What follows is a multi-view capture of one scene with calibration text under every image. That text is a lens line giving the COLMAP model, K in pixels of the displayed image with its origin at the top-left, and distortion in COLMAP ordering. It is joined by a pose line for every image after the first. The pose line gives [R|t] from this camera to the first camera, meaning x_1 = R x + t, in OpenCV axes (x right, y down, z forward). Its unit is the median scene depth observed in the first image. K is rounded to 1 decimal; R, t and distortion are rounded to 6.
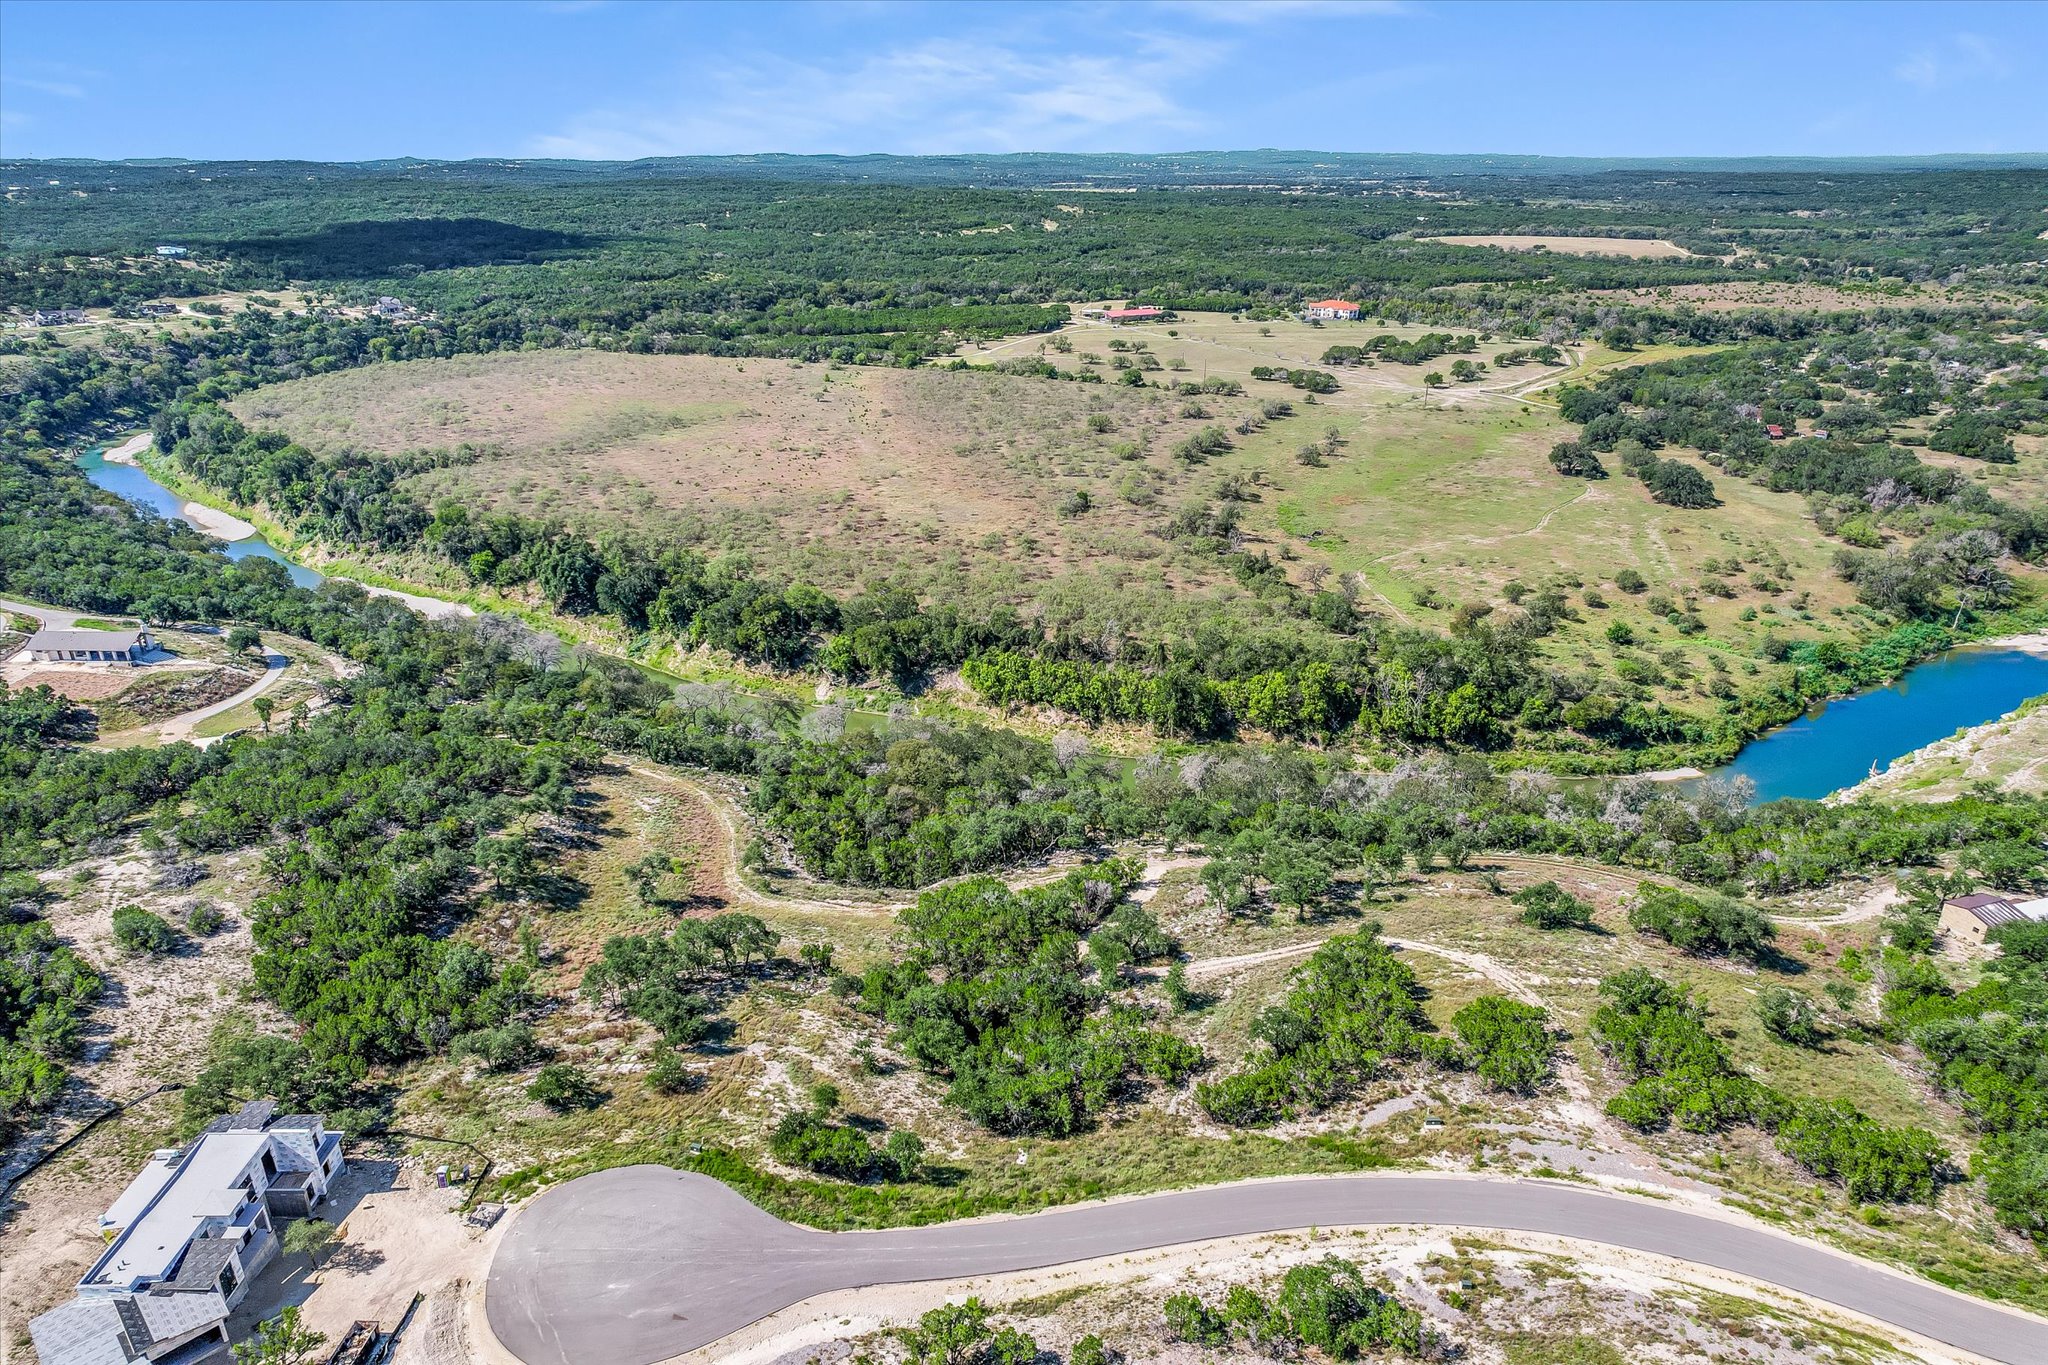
lens RADIAL K [[1313.7, 0, 1023.2], [0, 1313.7, 675.7], [0, 0, 1]] dist [-0.066468, 0.057033]
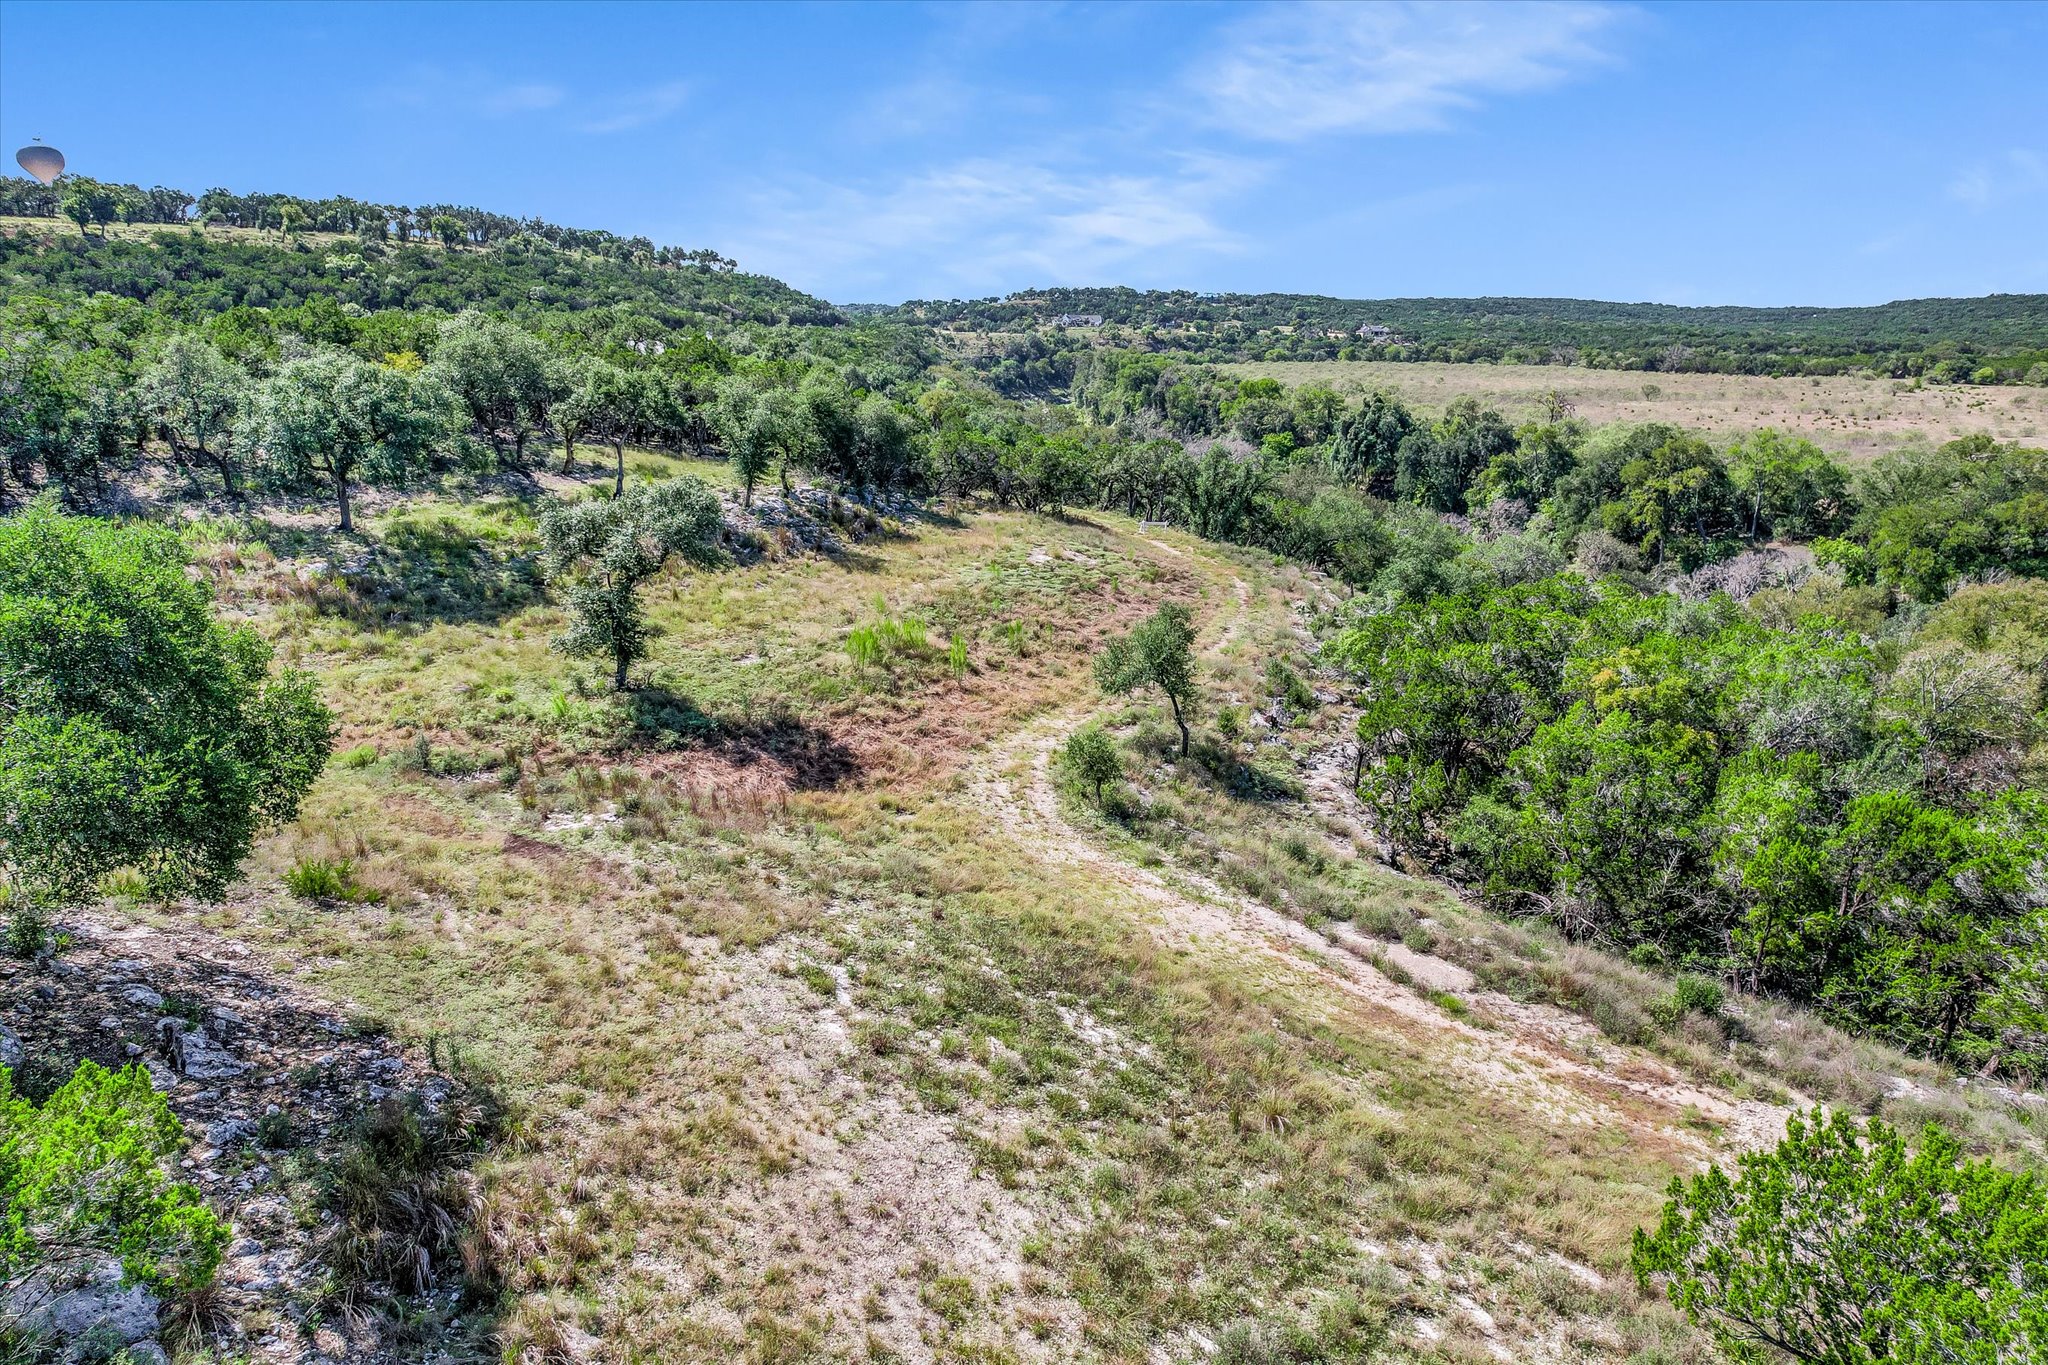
lens RADIAL K [[1313.7, 0, 1032.7], [0, 1313.7, 678.8], [0, 0, 1]] dist [-0.066468, 0.057033]
pose [[0.732164, 0.177847, -0.657500, -0.053005], [-0.255719, 0.966469, -0.023338, 0.108711], [0.631303, 0.185222, 0.753093, 0.594269]]
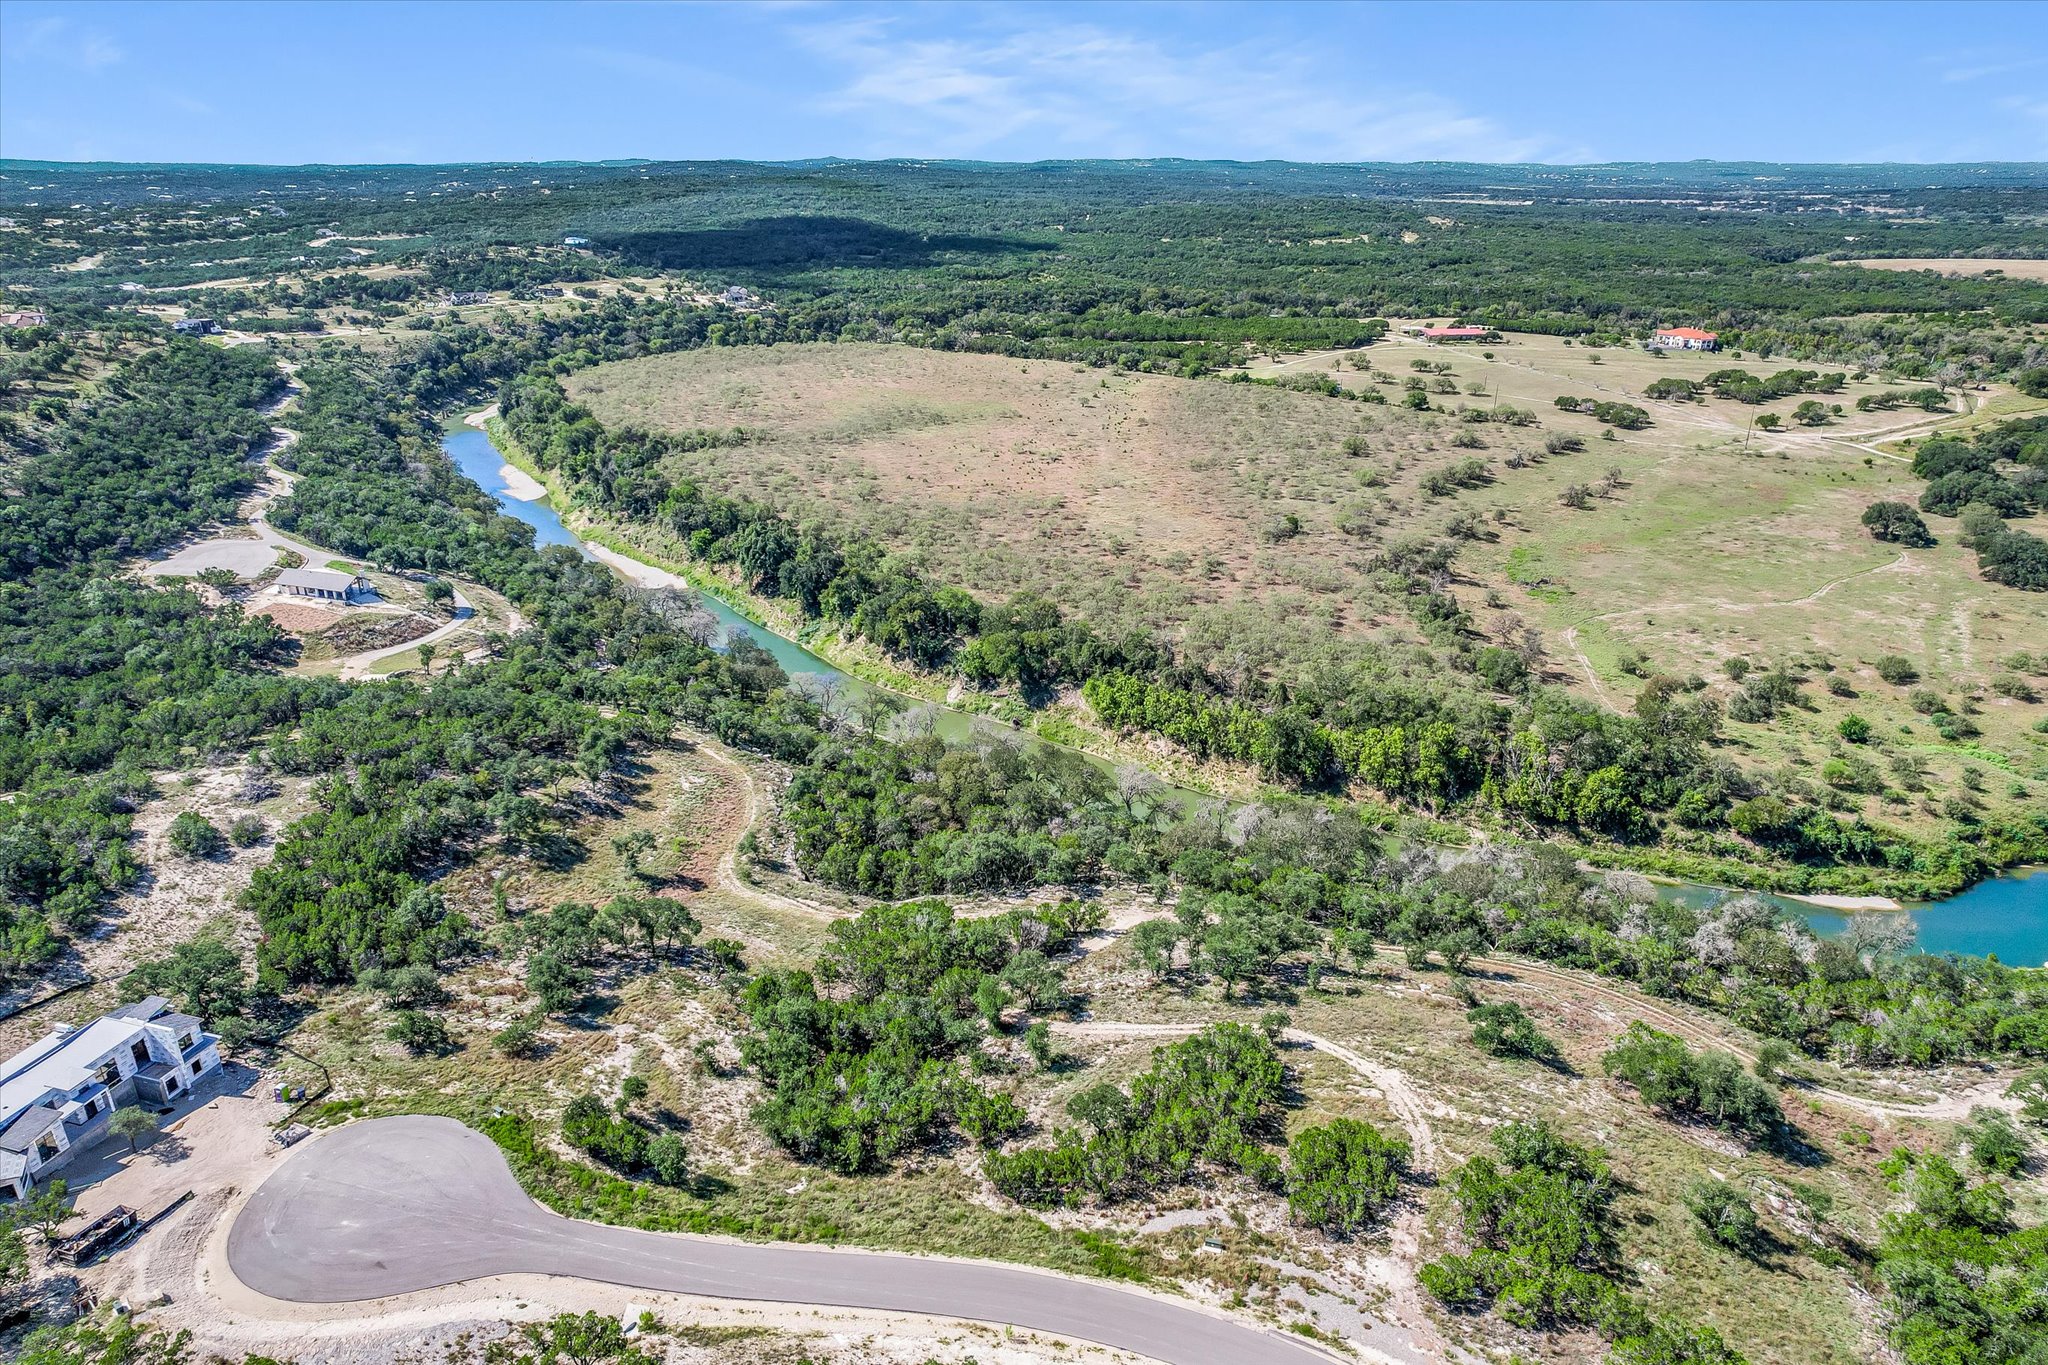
lens RADIAL K [[1313.7, 0, 1025.9], [0, 1313.7, 682.8], [0, 0, 1]] dist [-0.066468, 0.057033]
pose [[0.959261, 0.108240, -0.260964, 0.187064], [-0.107896, 0.994038, 0.015689, -0.021031], [0.261107, 0.013107, 0.965221, 0.044689]]
